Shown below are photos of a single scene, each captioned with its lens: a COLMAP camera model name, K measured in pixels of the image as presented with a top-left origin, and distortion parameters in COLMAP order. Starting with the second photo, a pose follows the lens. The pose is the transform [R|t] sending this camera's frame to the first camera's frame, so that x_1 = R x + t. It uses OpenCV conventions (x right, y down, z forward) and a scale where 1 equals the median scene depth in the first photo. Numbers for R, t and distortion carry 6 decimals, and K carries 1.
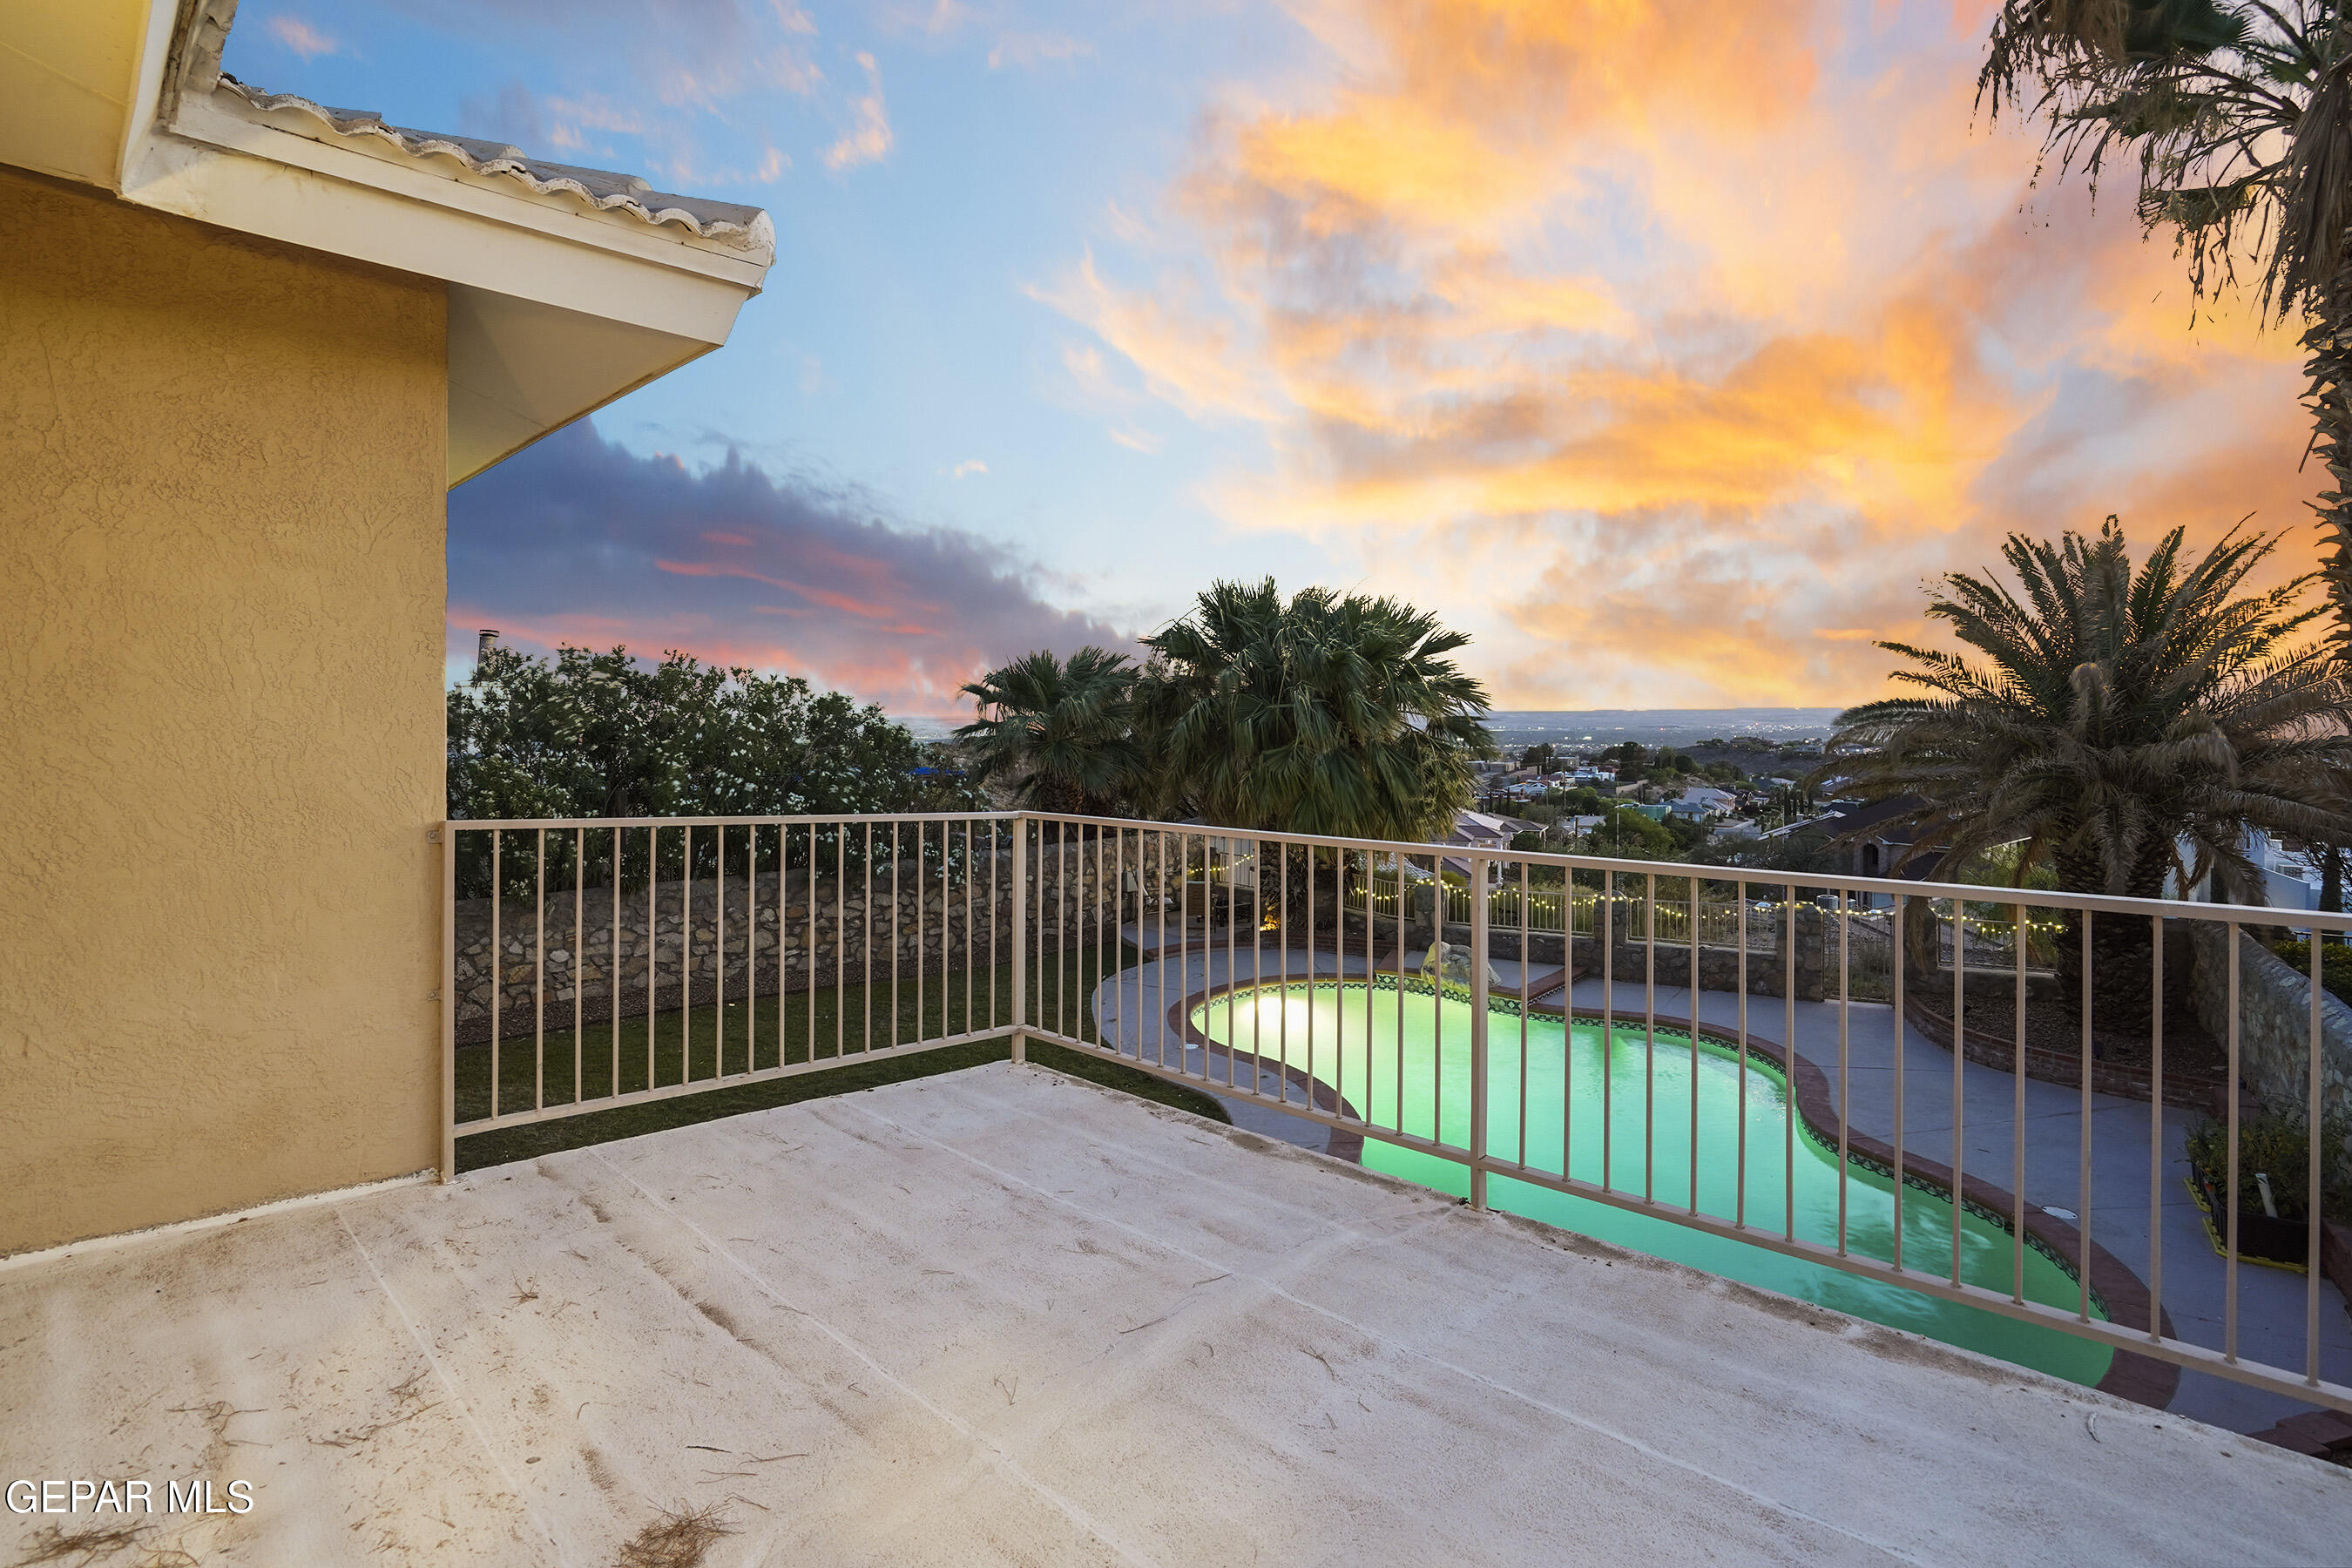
lens RADIAL K [[1156.7, 0, 1203.4], [0, 1156.7, 733.6], [0, 0, 1]] dist [-0.033170, 0.020705]
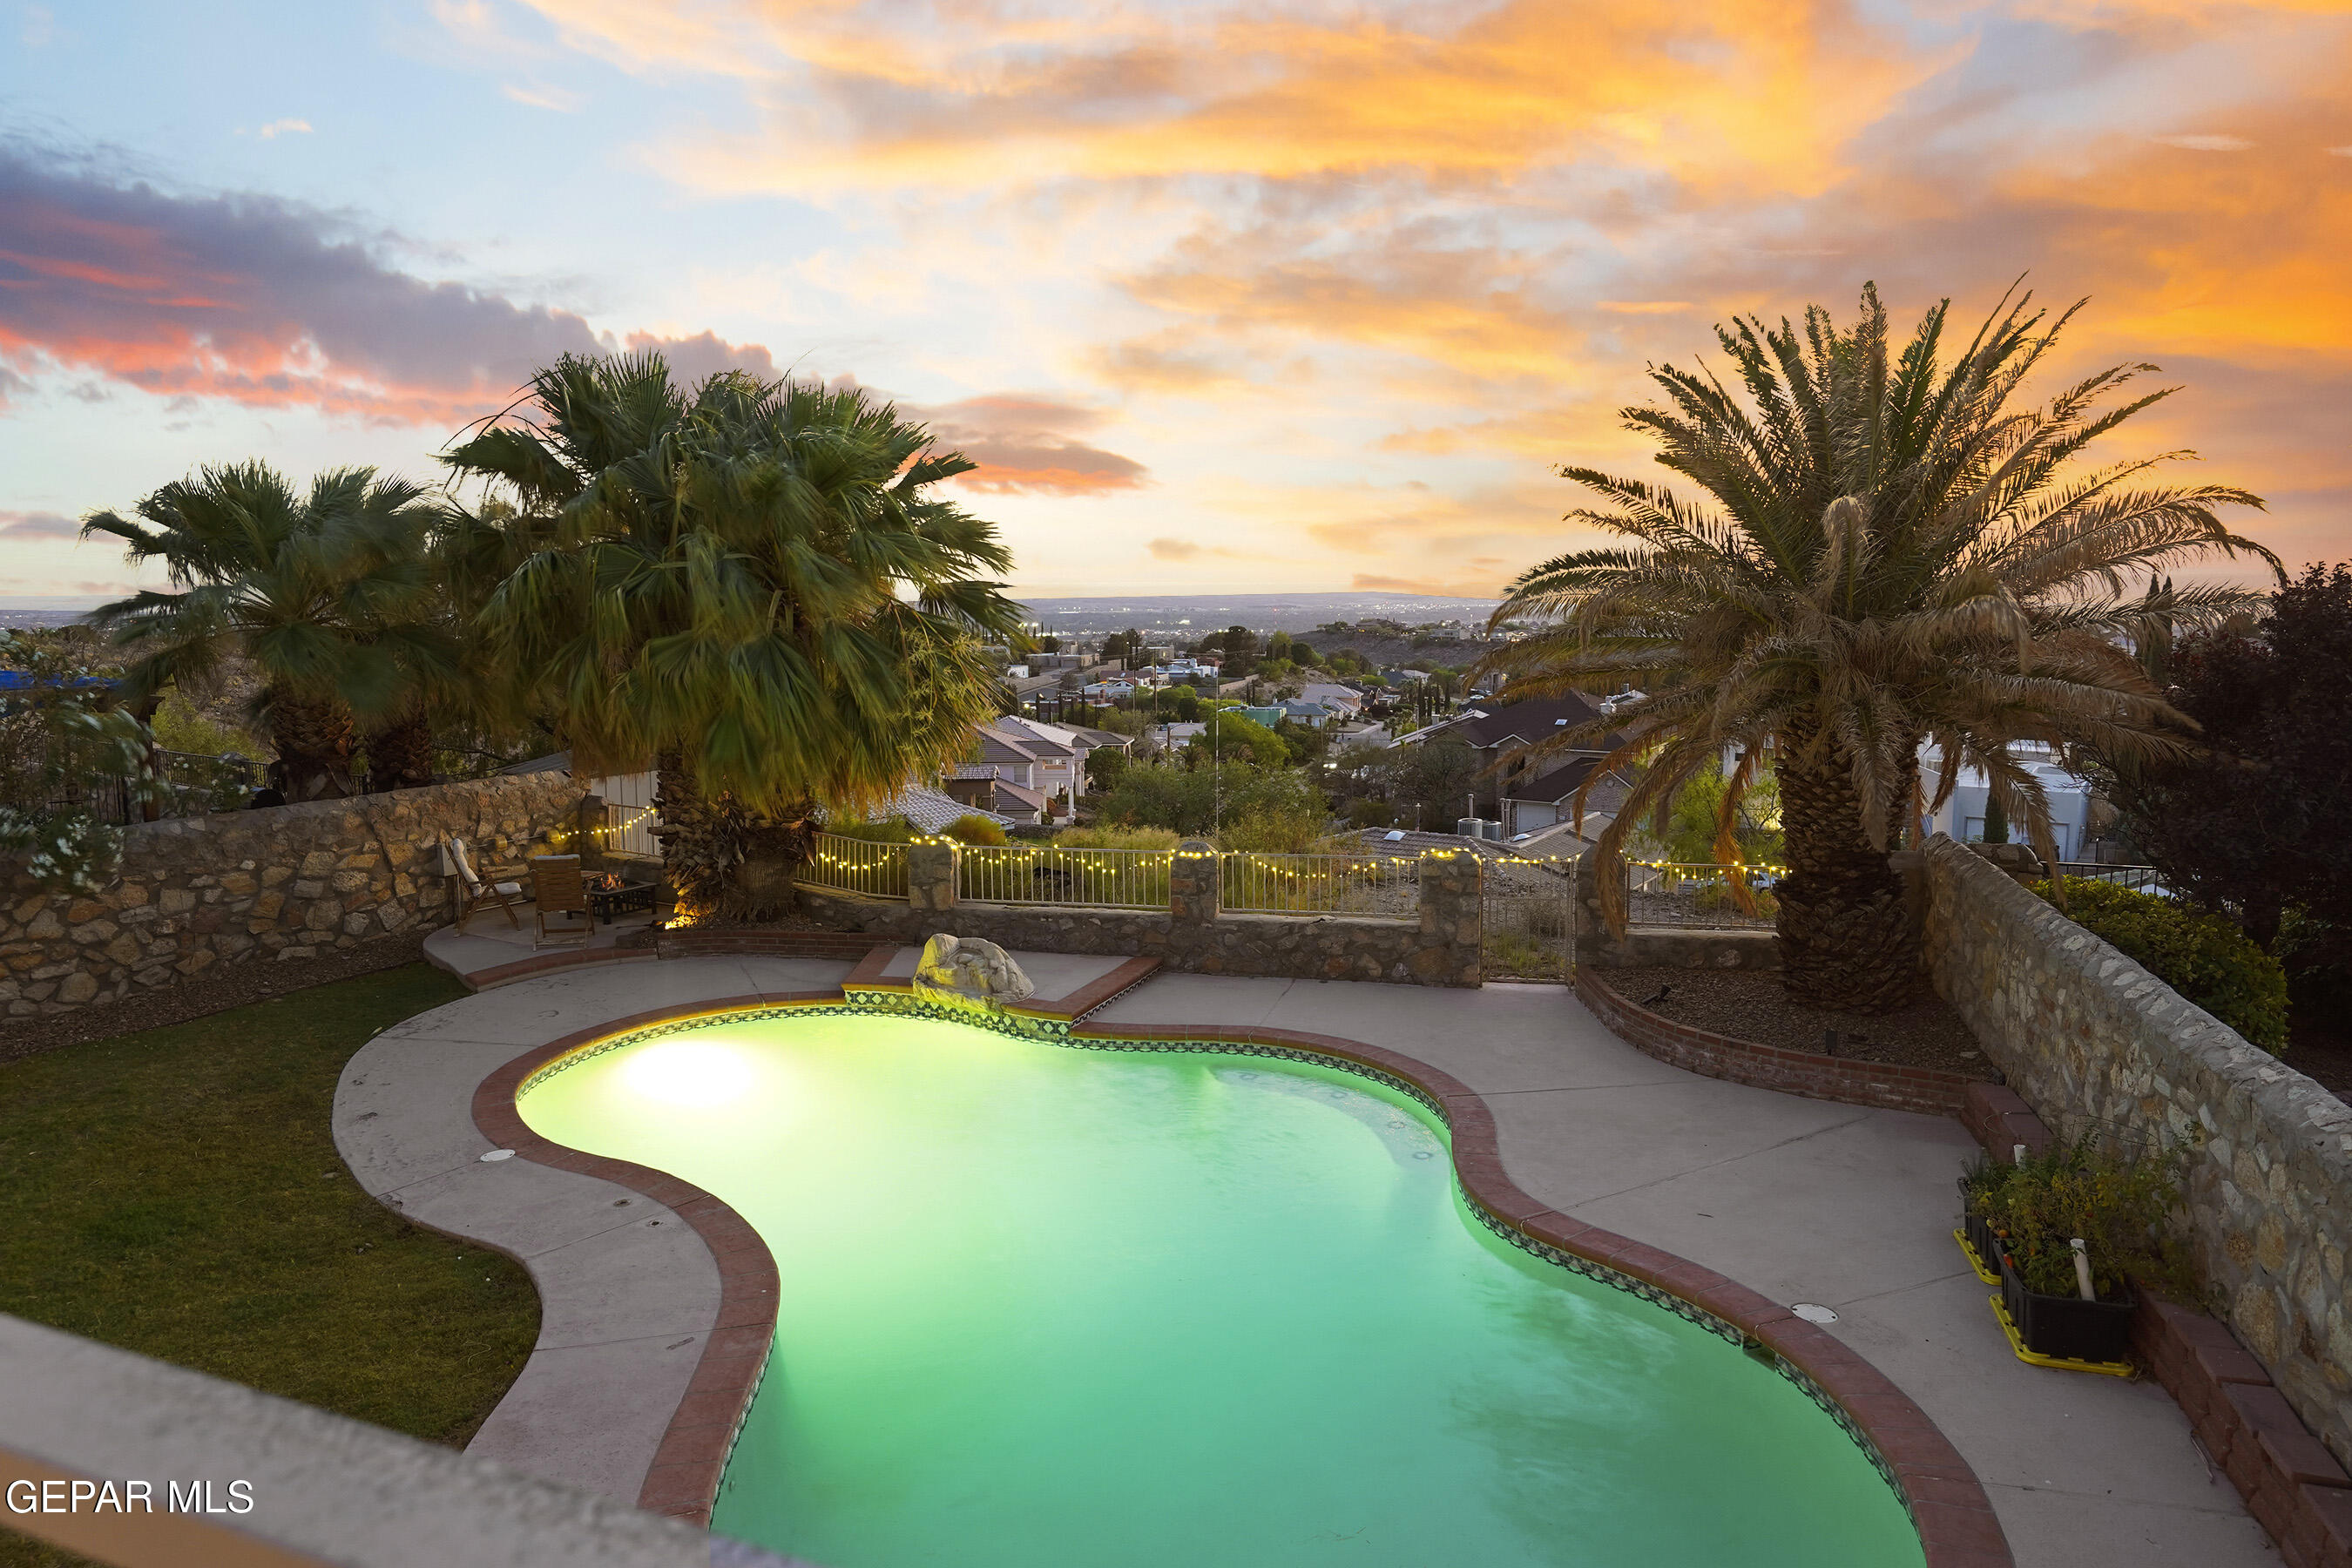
lens RADIAL K [[1563.2, 0, 1176.0], [0, 1563.2, 784.0], [0, 0, 1]] dist [-0.029361, 0.068983]
pose [[0.950514, -0.039585, 0.308149, 0.062928], [0.006836, 0.994275, 0.106637, 0.005018], [-0.310606, -0.099253, 0.945343, 0.143405]]
